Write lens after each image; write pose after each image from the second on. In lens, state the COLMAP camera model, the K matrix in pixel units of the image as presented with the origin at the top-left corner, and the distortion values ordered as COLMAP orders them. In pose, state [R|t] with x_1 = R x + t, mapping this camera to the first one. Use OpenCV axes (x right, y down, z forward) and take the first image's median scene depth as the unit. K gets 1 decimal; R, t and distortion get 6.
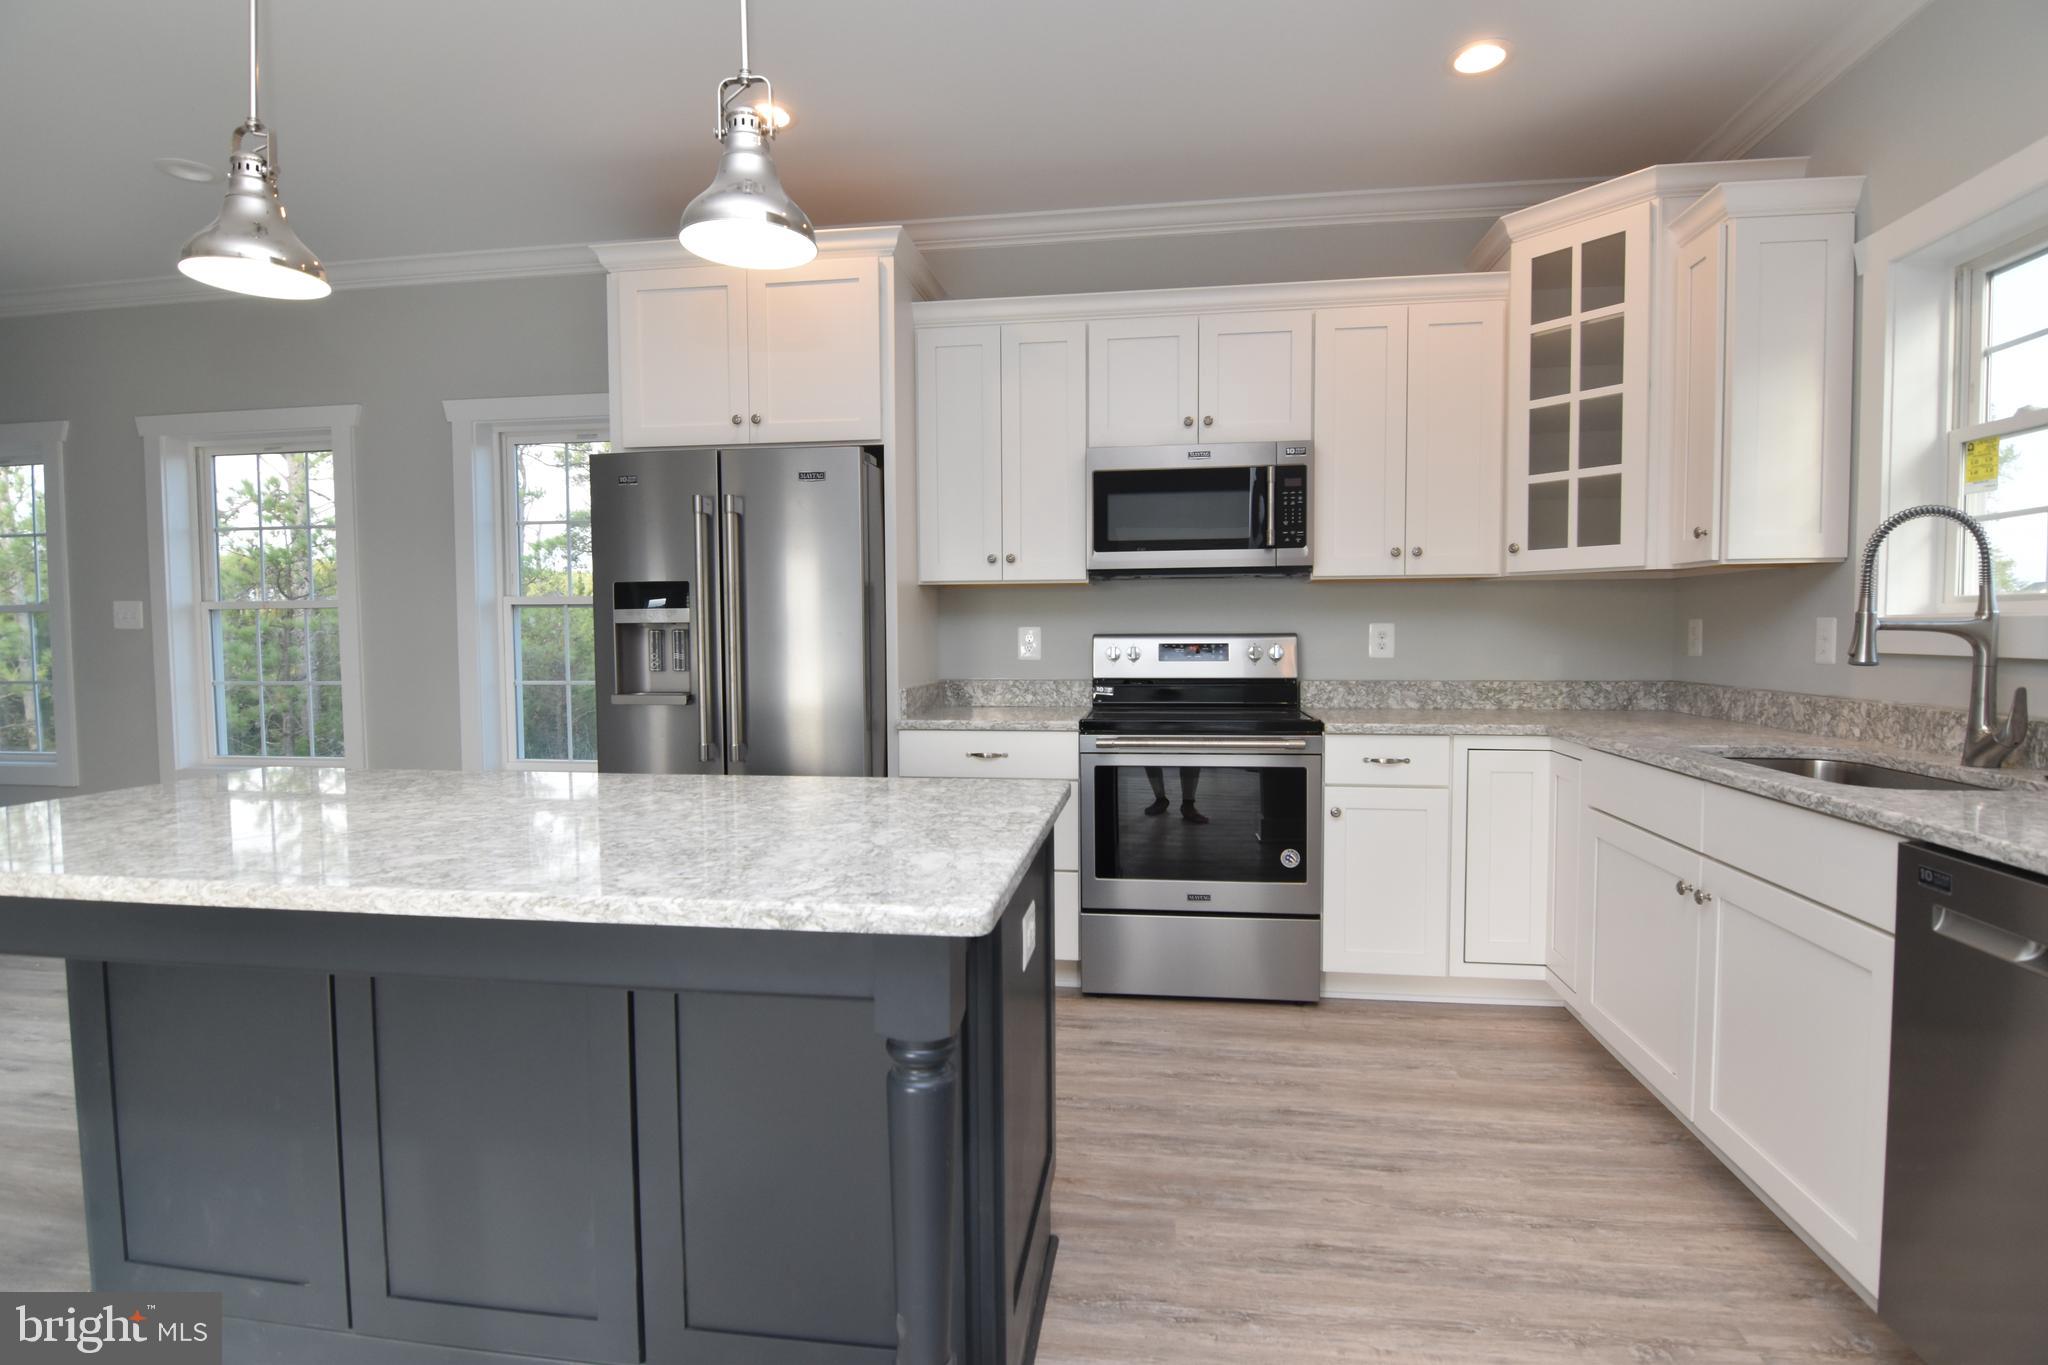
lens RADIAL K [[990.9, 0, 1034.1], [0, 990.9, 680.7], [0, 0, 1]] dist [-0.004173, -0.011345]
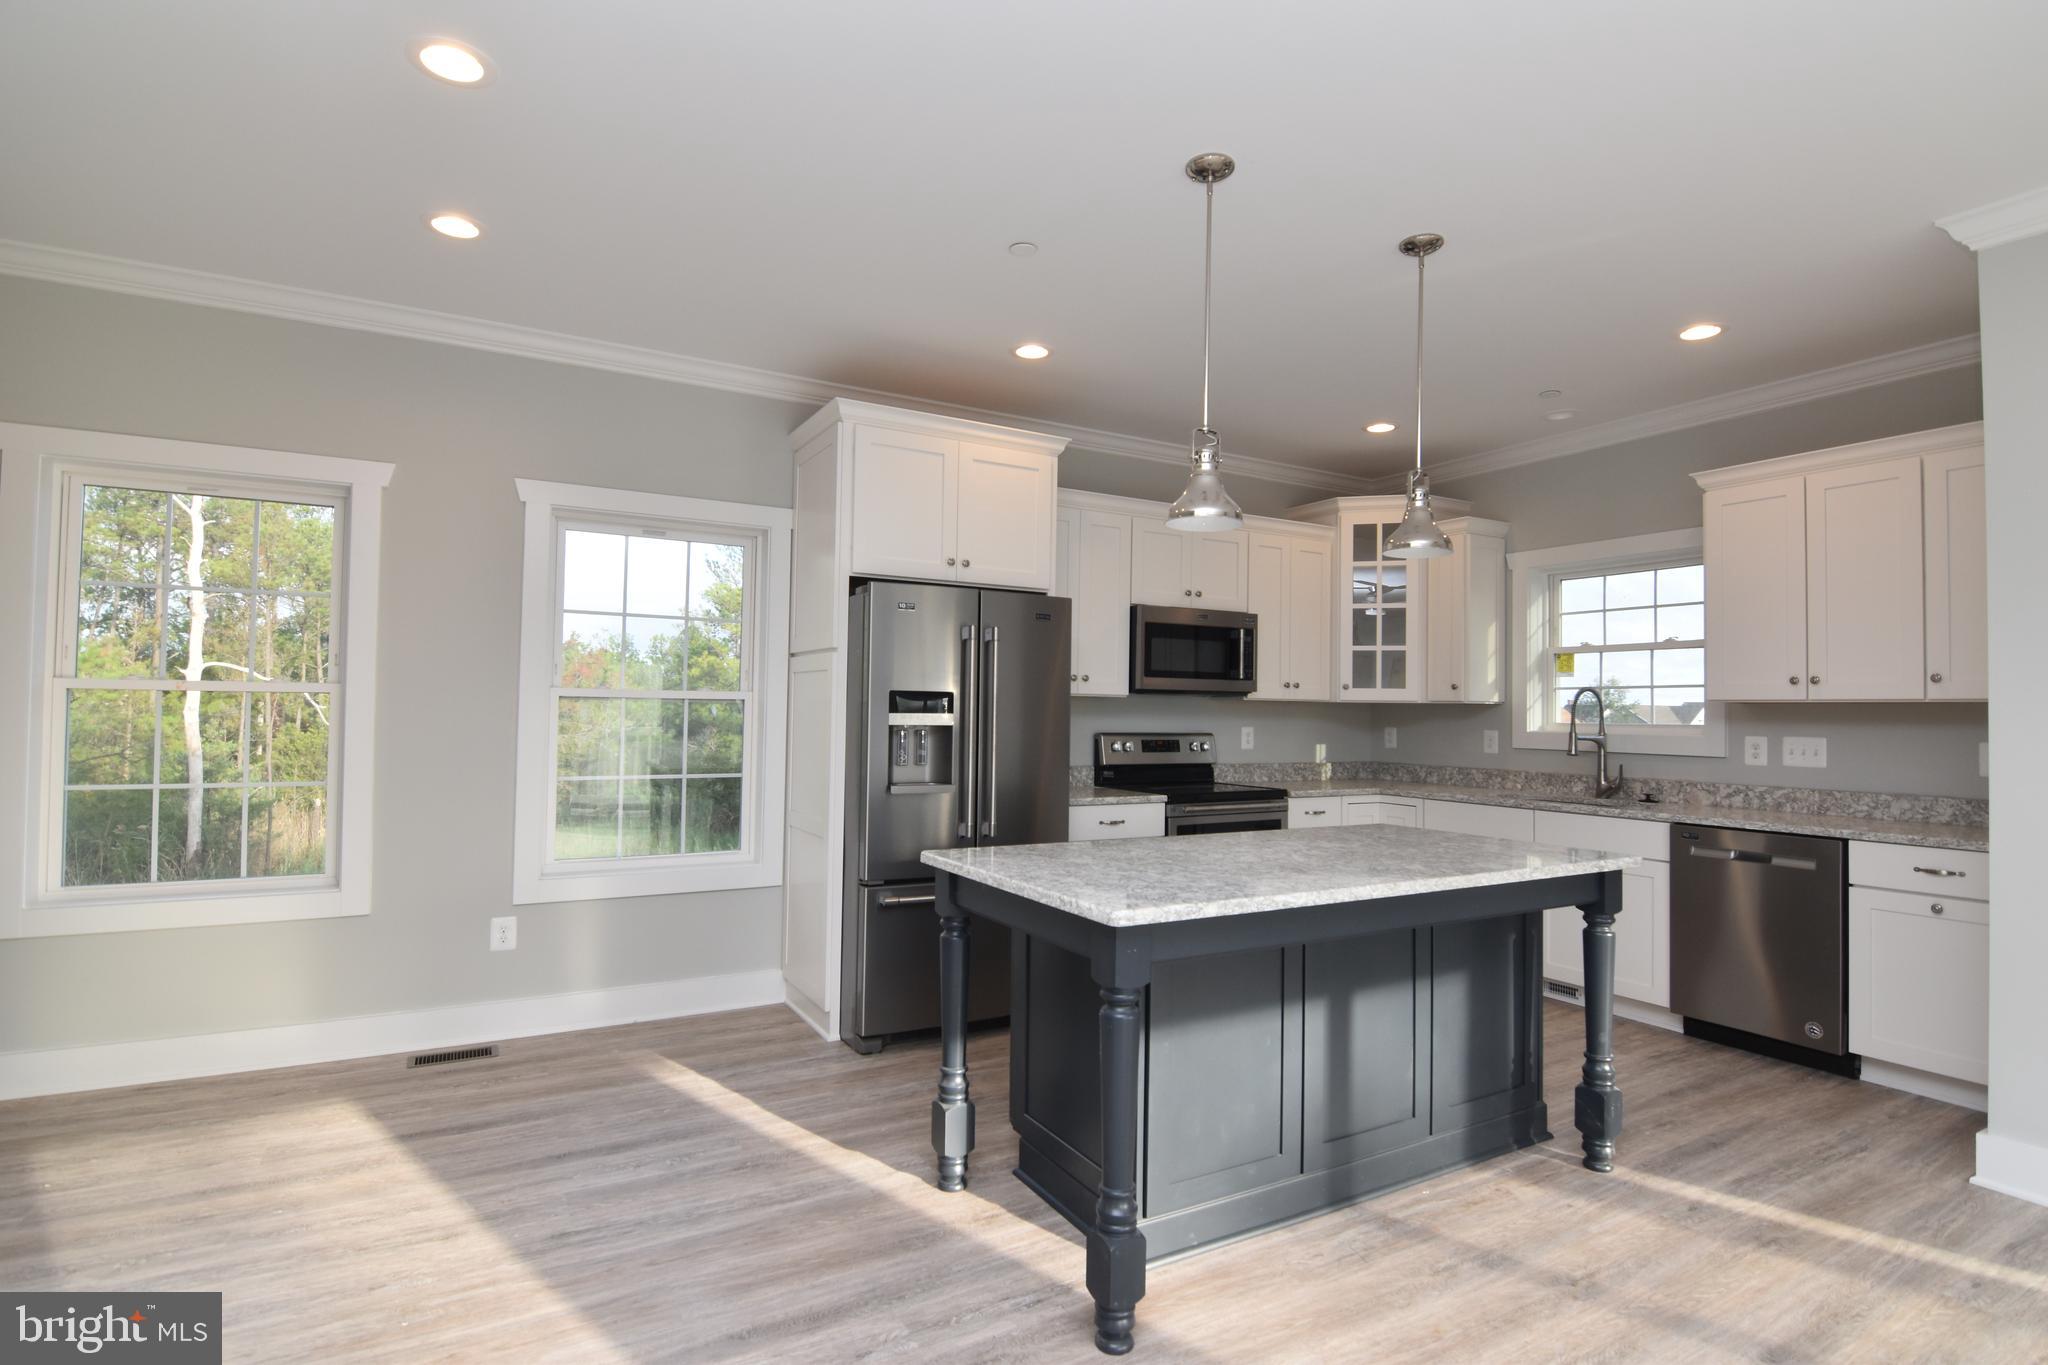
lens RADIAL K [[1005.7, 0, 1031.5], [0, 1005.7, 682.8], [0, 0, 1]] dist [-0.004700, -0.012369]
pose [[0.791645, 0.035094, 0.609973, -1.058951], [0.011495, 0.997317, -0.072298, -0.020280], [-0.610873, 0.064246, 0.789117, -0.053611]]
